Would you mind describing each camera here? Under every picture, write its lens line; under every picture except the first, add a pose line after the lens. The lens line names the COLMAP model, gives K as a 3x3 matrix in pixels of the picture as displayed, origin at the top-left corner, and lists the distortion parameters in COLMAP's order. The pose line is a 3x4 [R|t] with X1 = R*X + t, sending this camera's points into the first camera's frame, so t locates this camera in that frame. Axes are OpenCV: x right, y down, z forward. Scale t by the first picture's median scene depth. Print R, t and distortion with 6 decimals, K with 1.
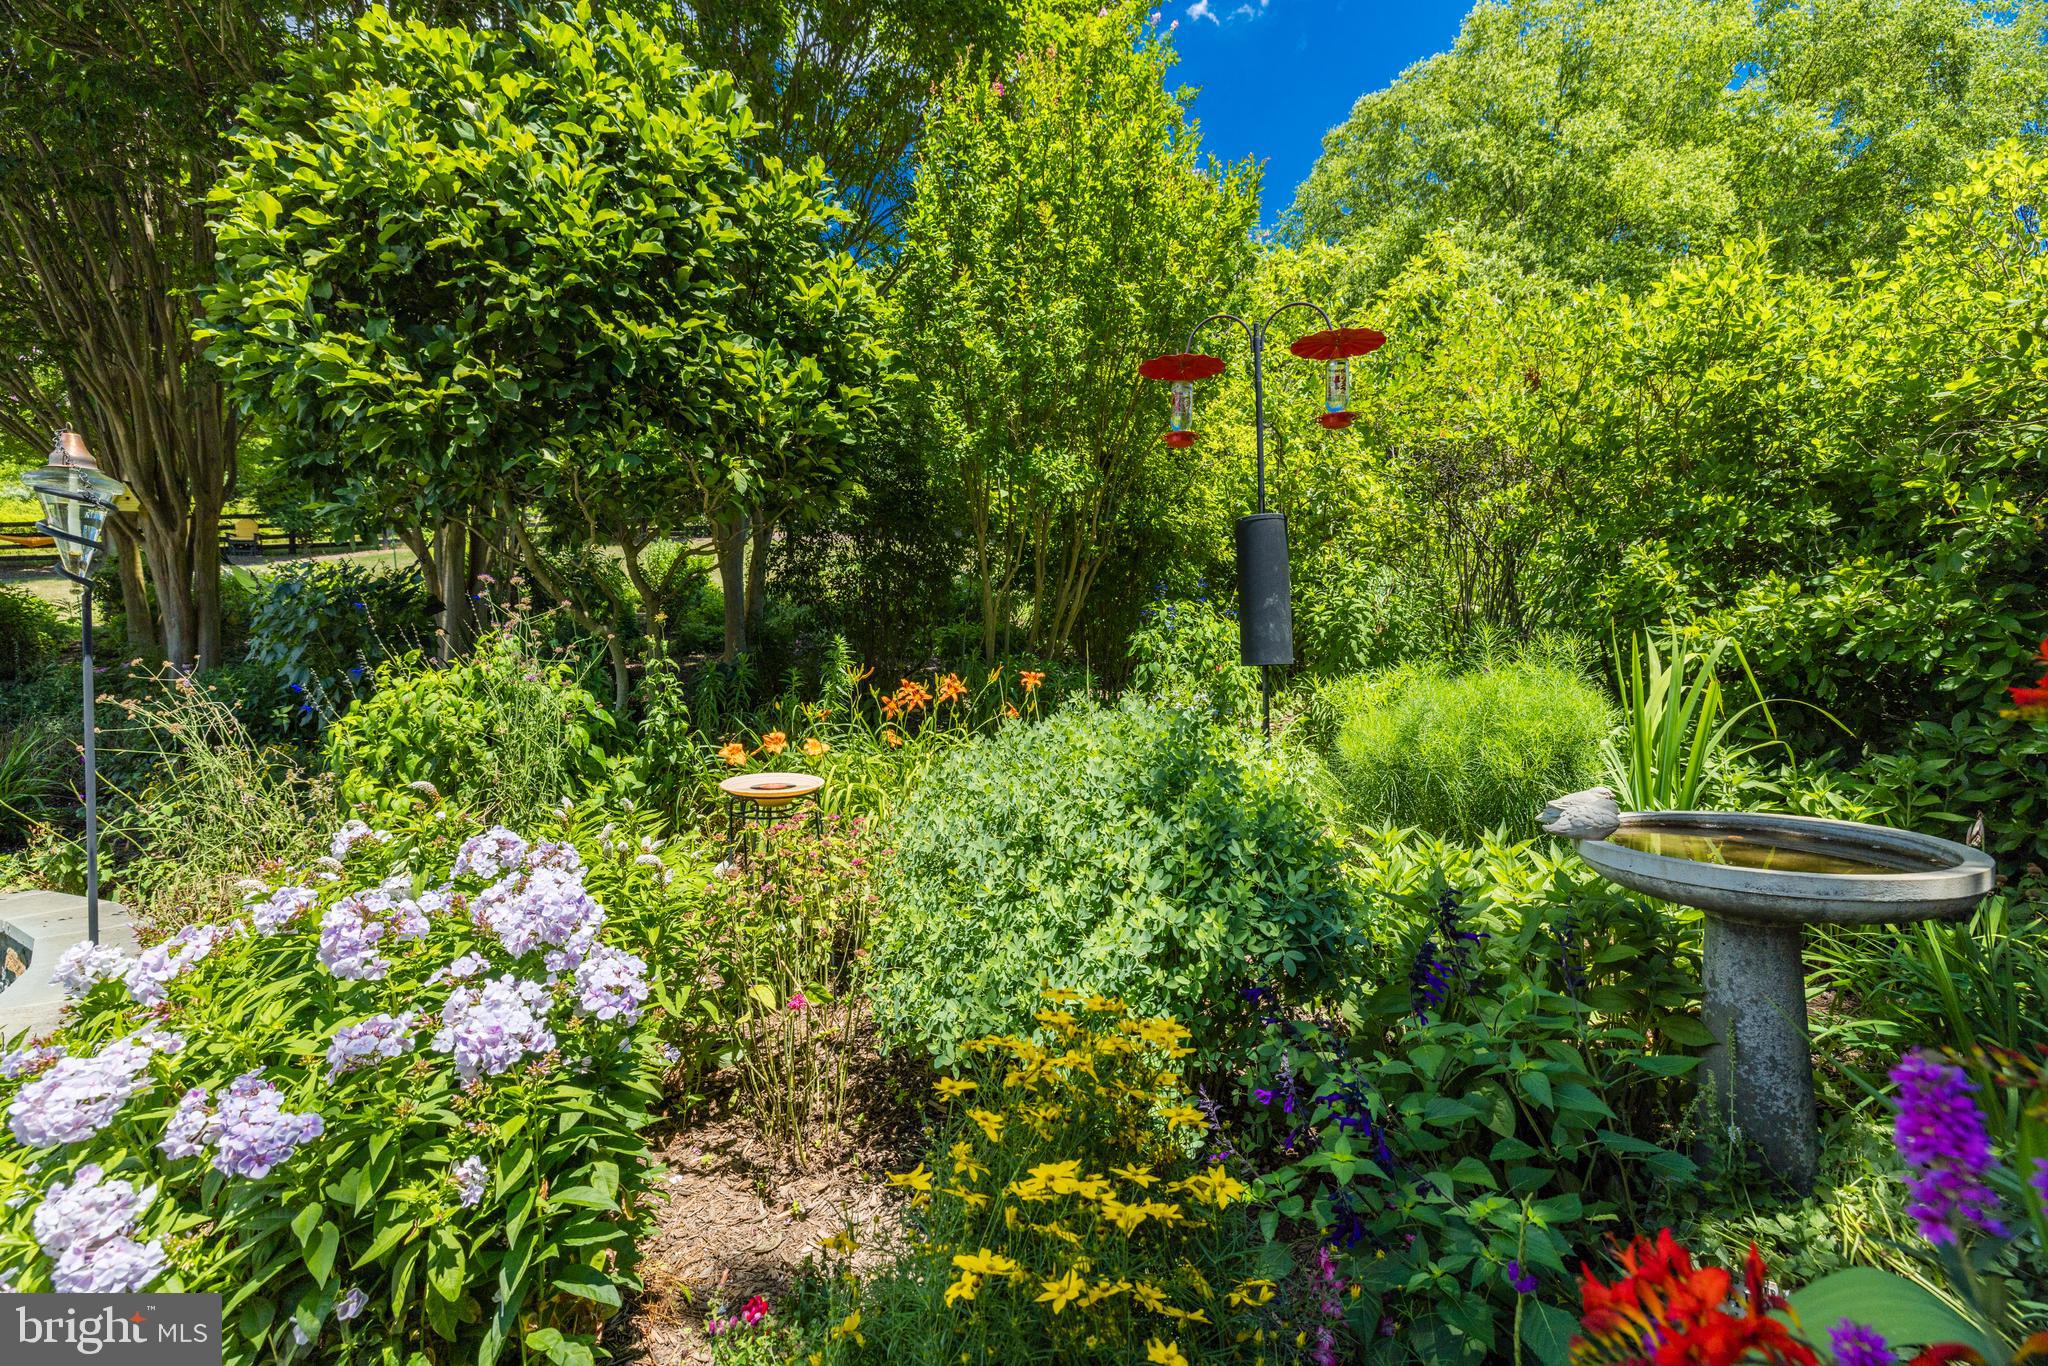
lens RADIAL K [[849.6, 0, 1018.6], [0, 849.6, 677.3], [0, 0, 1]] dist [-0.000762, 0.000872]
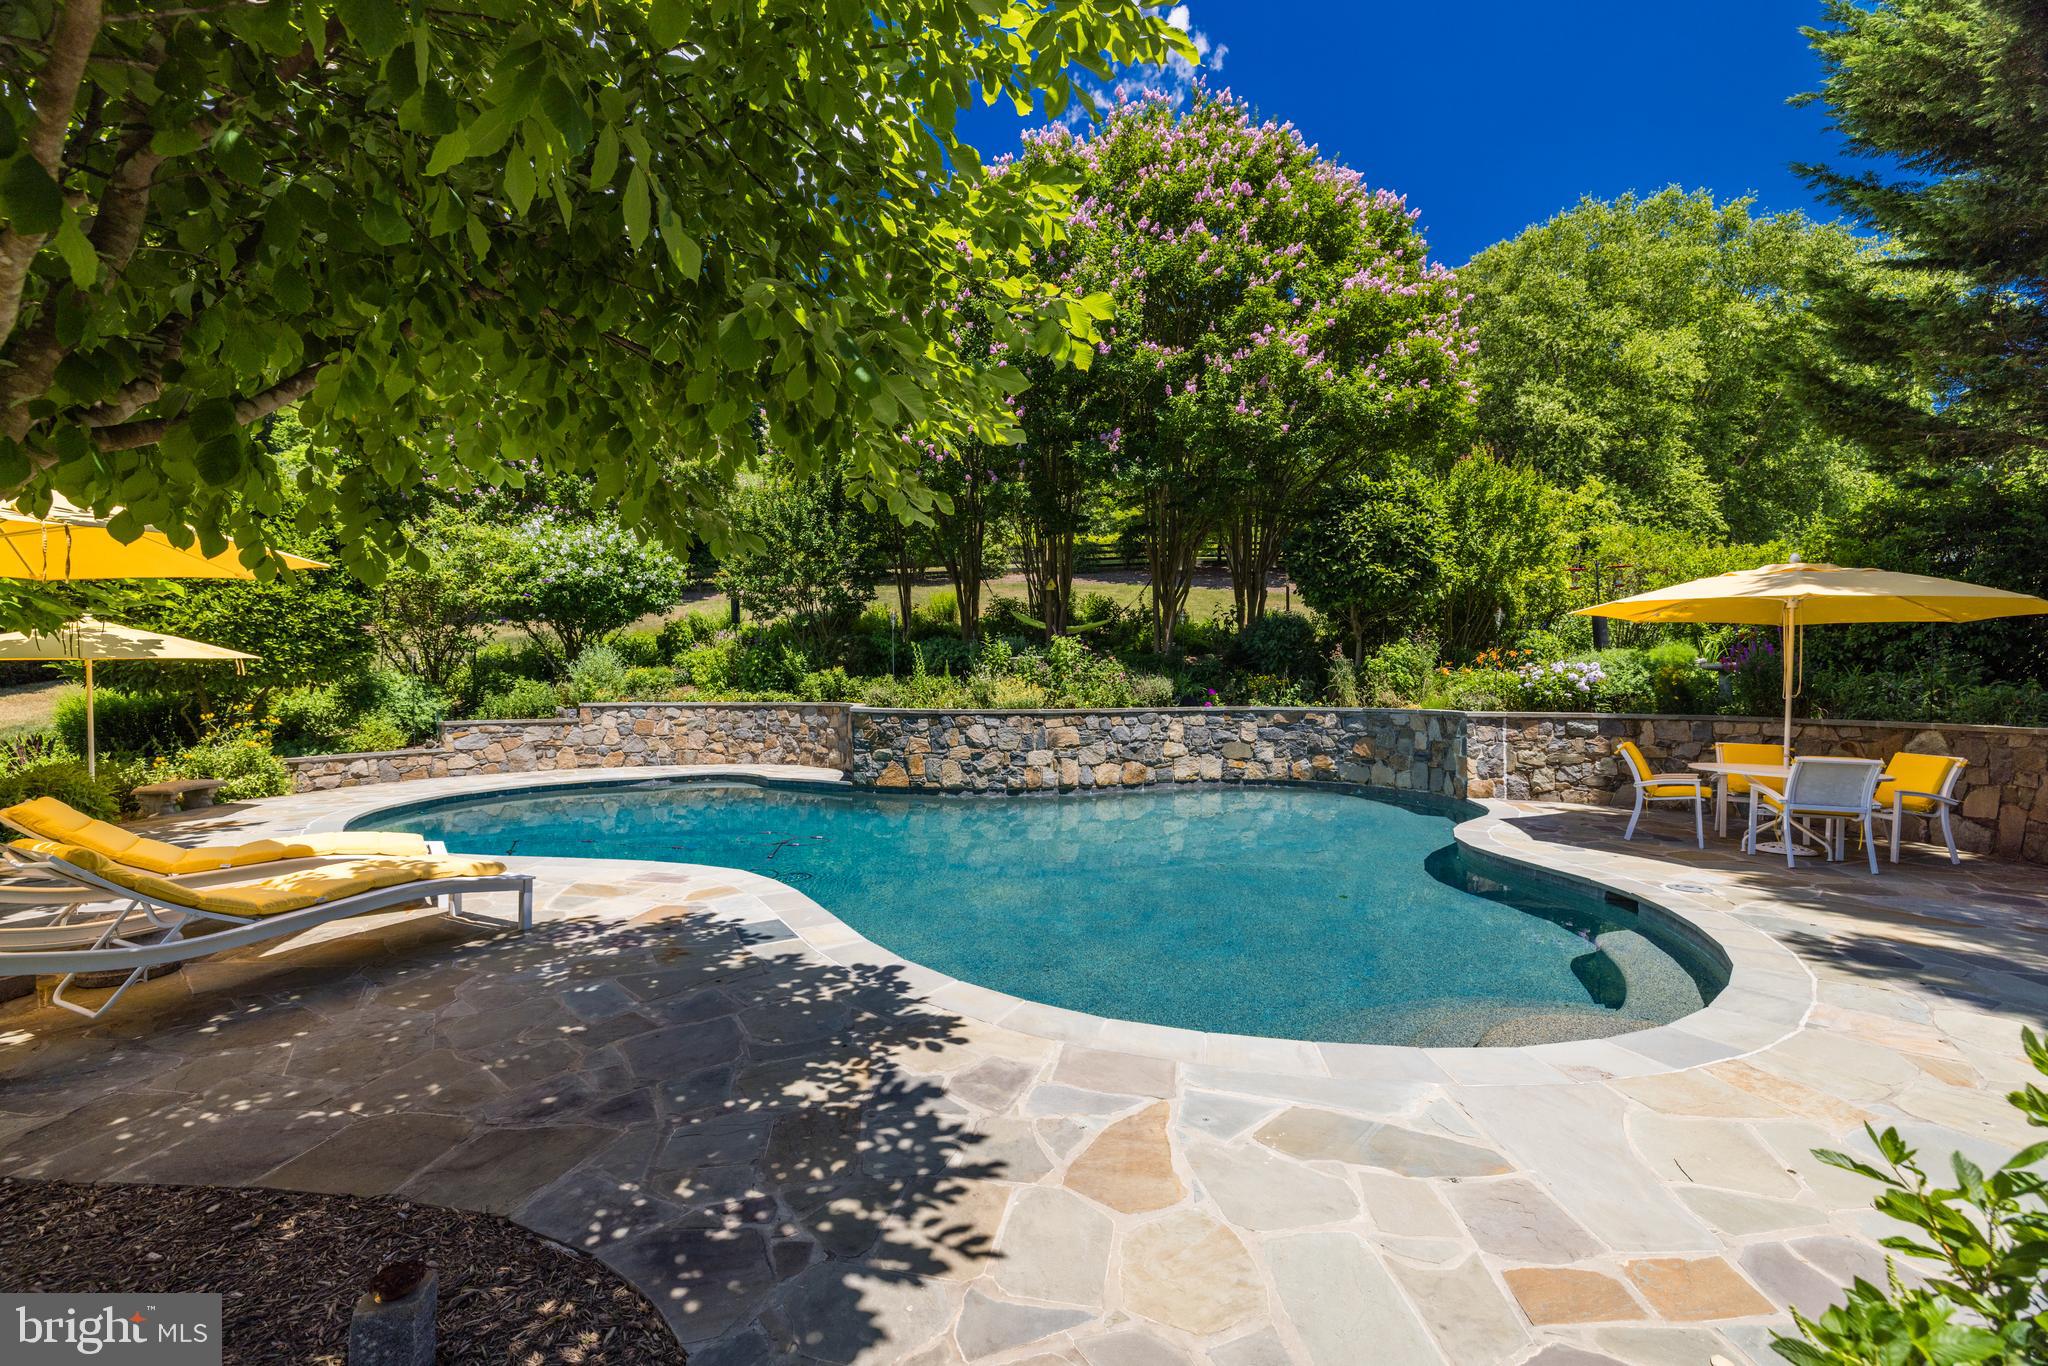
lens RADIAL K [[849.6, 0, 1012.2], [0, 849.6, 680.8], [0, 0, 1]] dist [-0.000762, 0.000872]
pose [[0.999806, -0.000381, 0.019684, -0.430961], [0.000865, 0.999697, -0.024599, 0.041985], [-0.019669, 0.024611, 0.999504, -0.490257]]
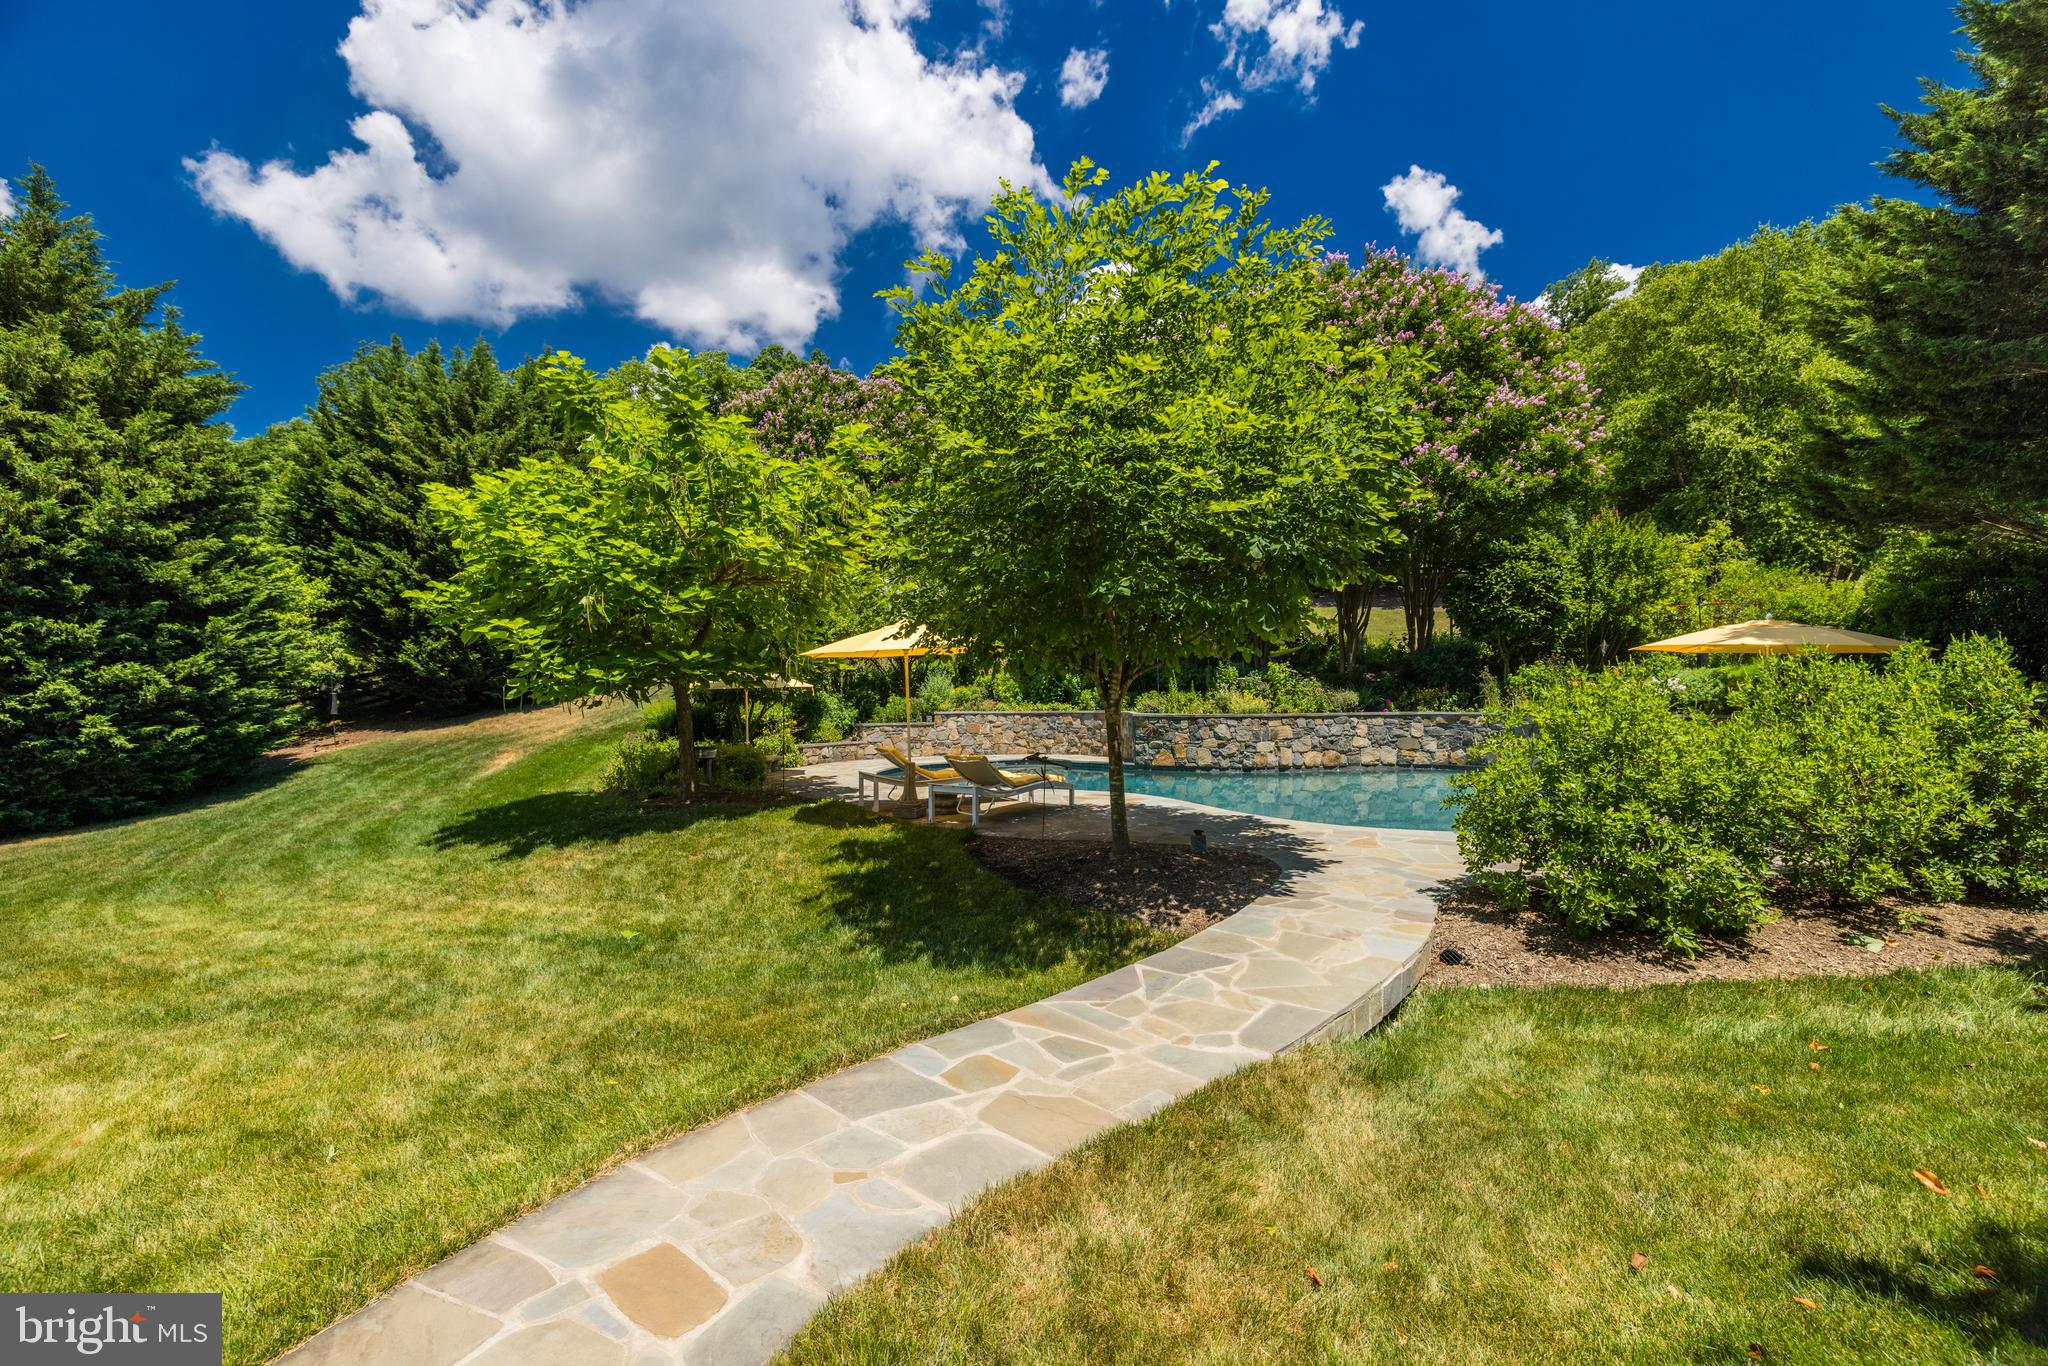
lens RADIAL K [[849.6, 0, 1017.4], [0, 849.6, 678.3], [0, 0, 1]] dist [-0.000762, 0.000872]
pose [[0.986818, -0.011562, -0.161420, -0.506720], [0.004865, 0.999113, -0.041822, 0.045955], [0.161760, 0.040485, 0.985999, -0.791162]]
